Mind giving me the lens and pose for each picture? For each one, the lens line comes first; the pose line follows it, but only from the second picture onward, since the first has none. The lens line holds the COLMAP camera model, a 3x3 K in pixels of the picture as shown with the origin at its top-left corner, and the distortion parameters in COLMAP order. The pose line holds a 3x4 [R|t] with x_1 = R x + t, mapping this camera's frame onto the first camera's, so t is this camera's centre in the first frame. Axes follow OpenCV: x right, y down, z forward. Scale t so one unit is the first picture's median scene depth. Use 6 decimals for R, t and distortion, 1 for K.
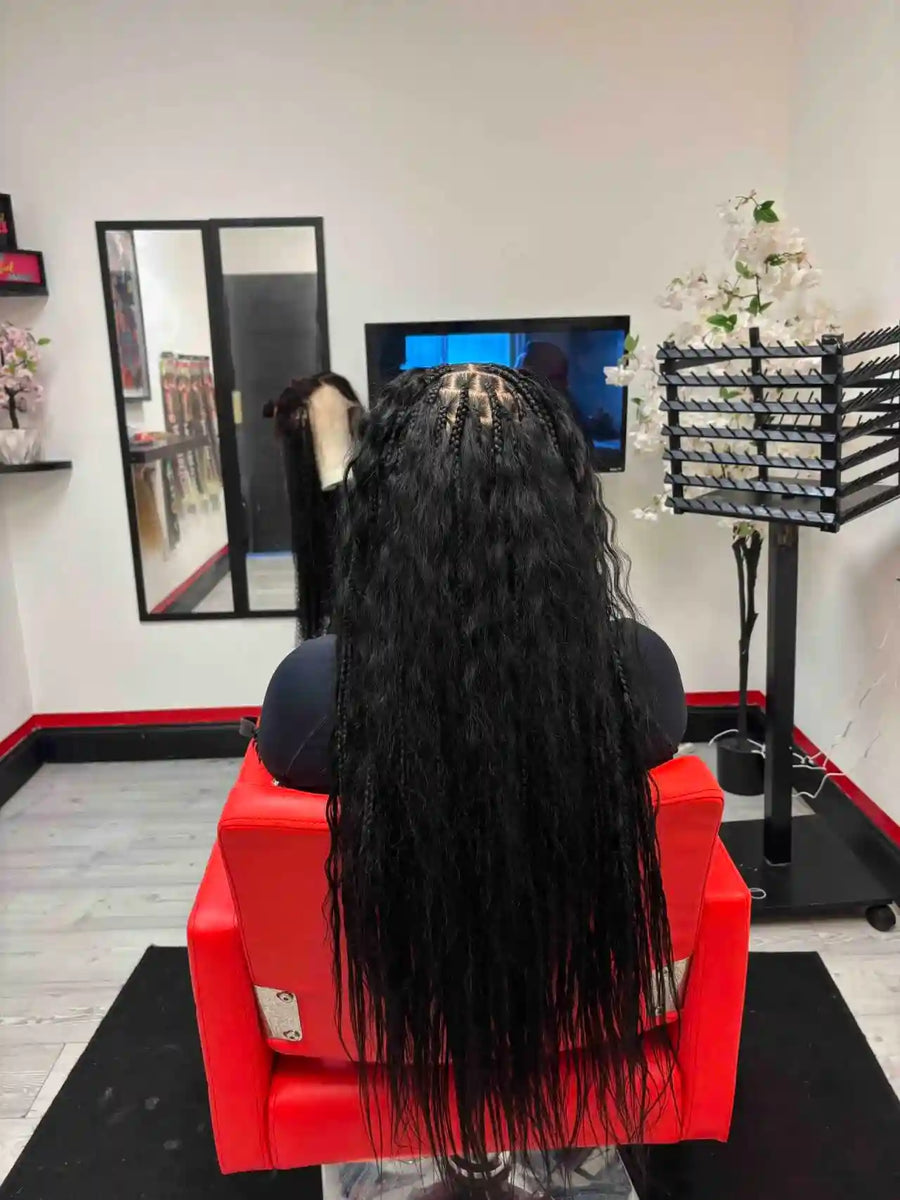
lens RADIAL K [[1061.9, 0, 450.0], [0, 1061.9, 600.0], [0, 0, 1]] dist [-0.075807, 0.175224]
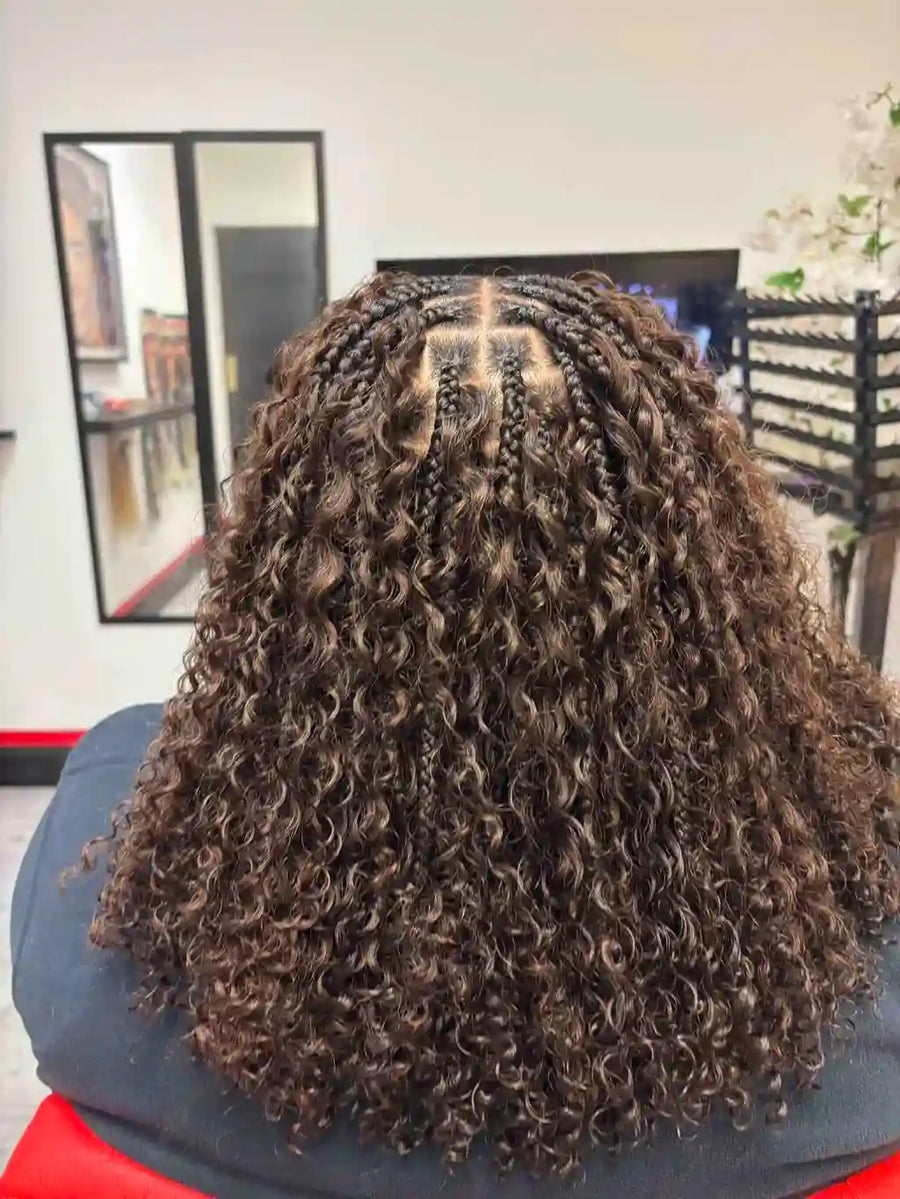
lens RADIAL K [[1058.3, 0, 450.0], [0, 1058.3, 599.5], [0, 0, 1]] dist [-0.109580, 0.349286]
pose [[0.999865, 0.015886, 0.004101, -0.021132], [-0.015982, 0.999570, 0.024573, -0.026562], [-0.003709, -0.024636, 0.999690, 0.184939]]
